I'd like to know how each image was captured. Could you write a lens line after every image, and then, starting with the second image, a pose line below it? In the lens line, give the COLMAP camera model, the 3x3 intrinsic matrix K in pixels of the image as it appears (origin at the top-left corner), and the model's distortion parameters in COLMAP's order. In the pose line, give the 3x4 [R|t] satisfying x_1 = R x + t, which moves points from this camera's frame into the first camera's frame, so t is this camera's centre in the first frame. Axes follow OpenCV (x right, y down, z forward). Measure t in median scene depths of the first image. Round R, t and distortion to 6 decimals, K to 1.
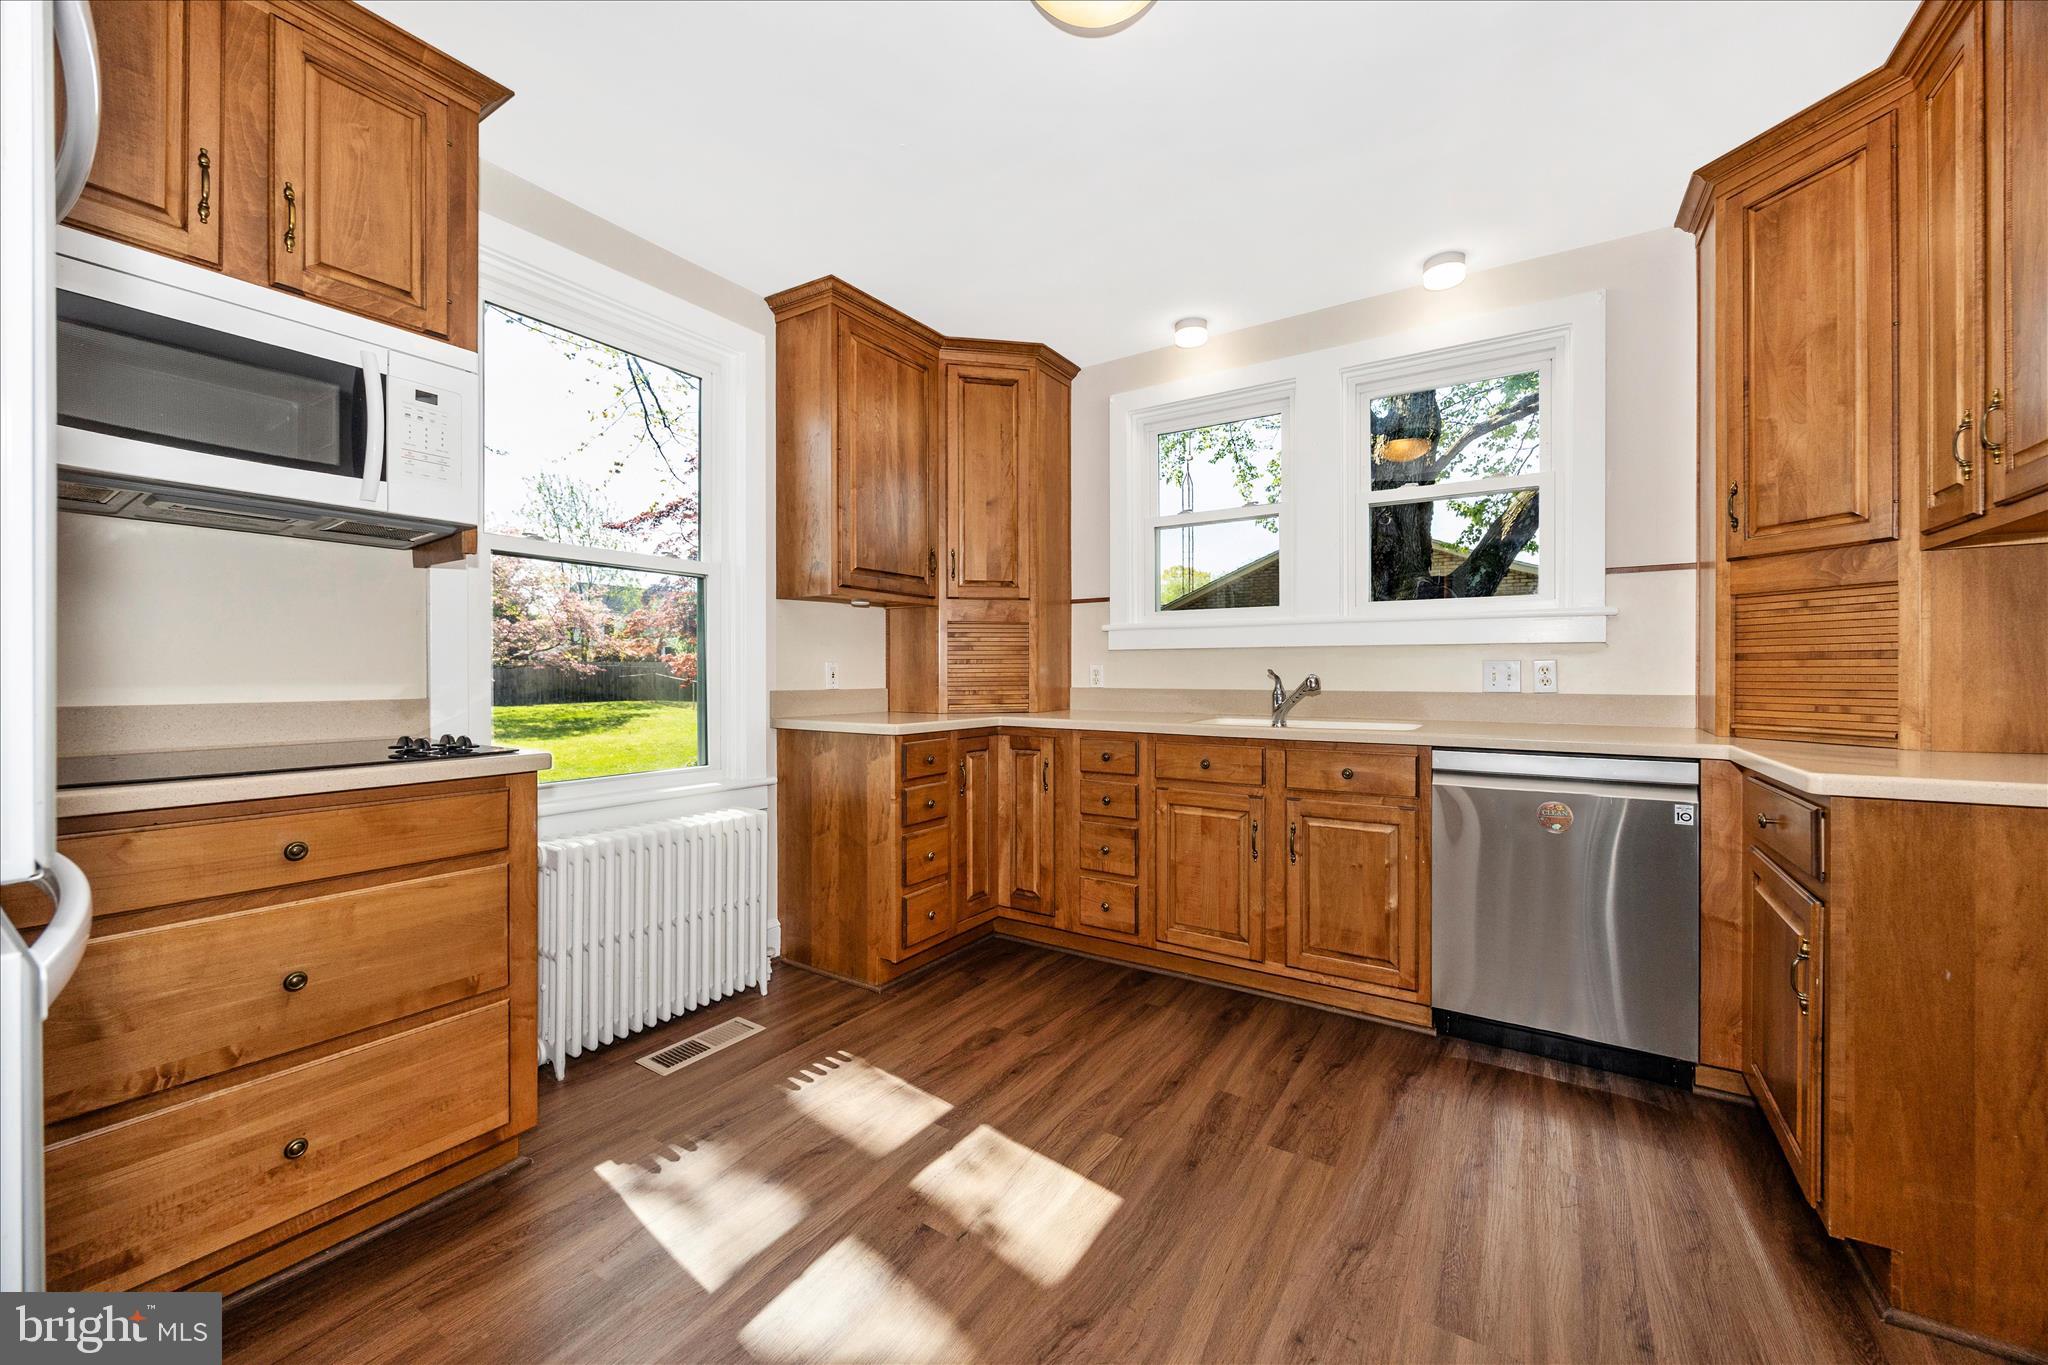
lens RADIAL K [[786.3, 0, 1023.7], [0, 786.3, 673.9], [0, 0, 1]] dist [-0.000197, 0.000664]
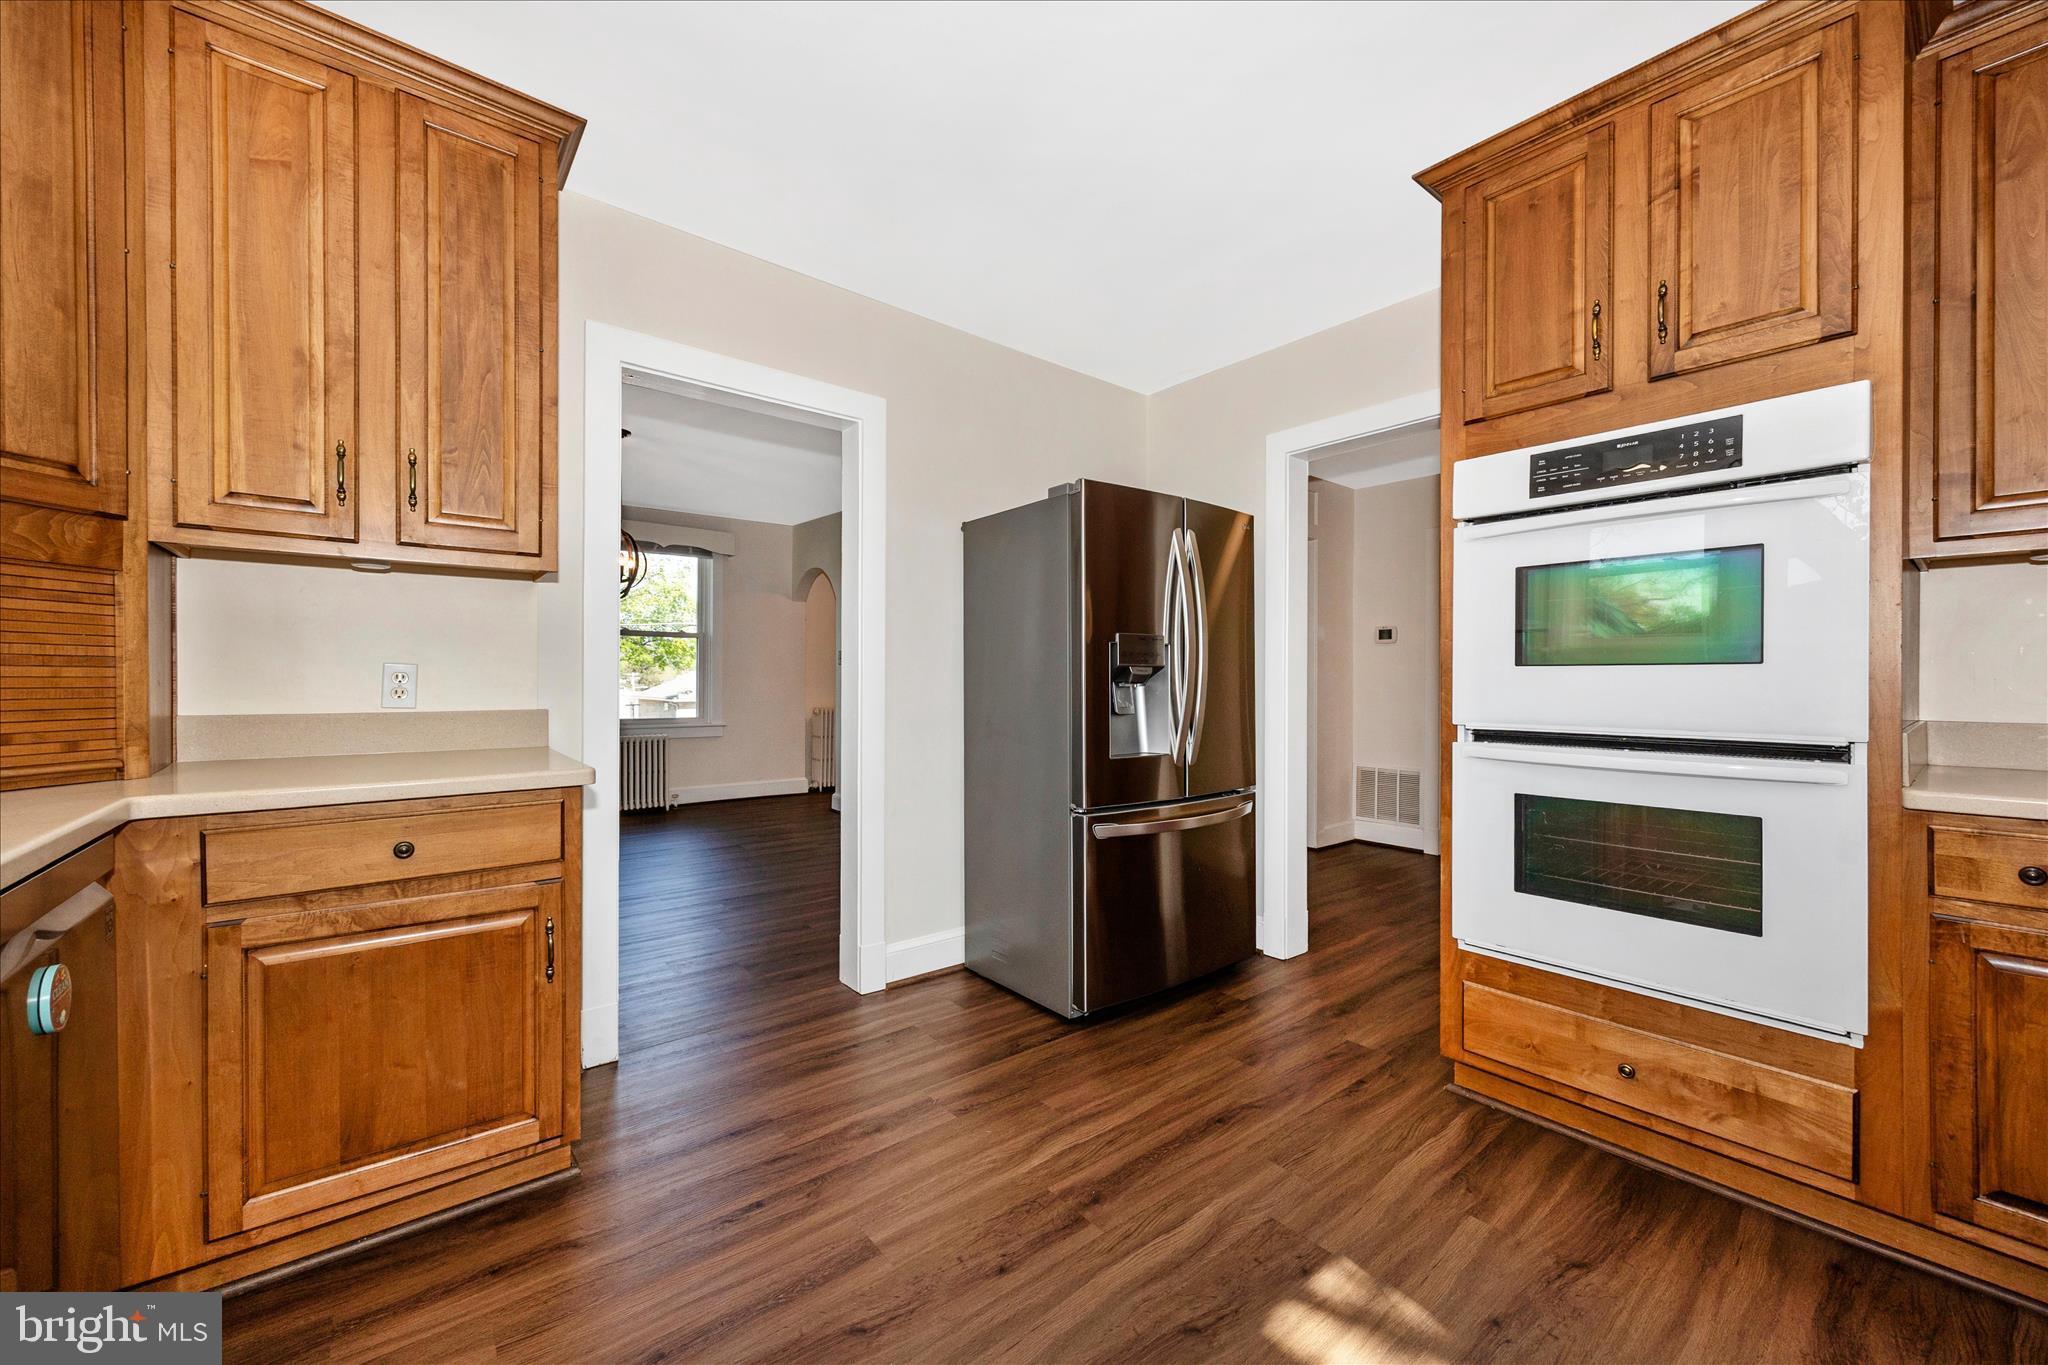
lens RADIAL K [[786.3, 0, 1024.6], [0, 786.3, 684.0], [0, 0, 1]] dist [-0.000197, 0.000664]
pose [[-0.951505, -0.000125, 0.307632, -0.012331], [0.001397, 0.999988, 0.004725, -0.005008], [-0.307629, 0.004926, -0.951494, 1.424926]]
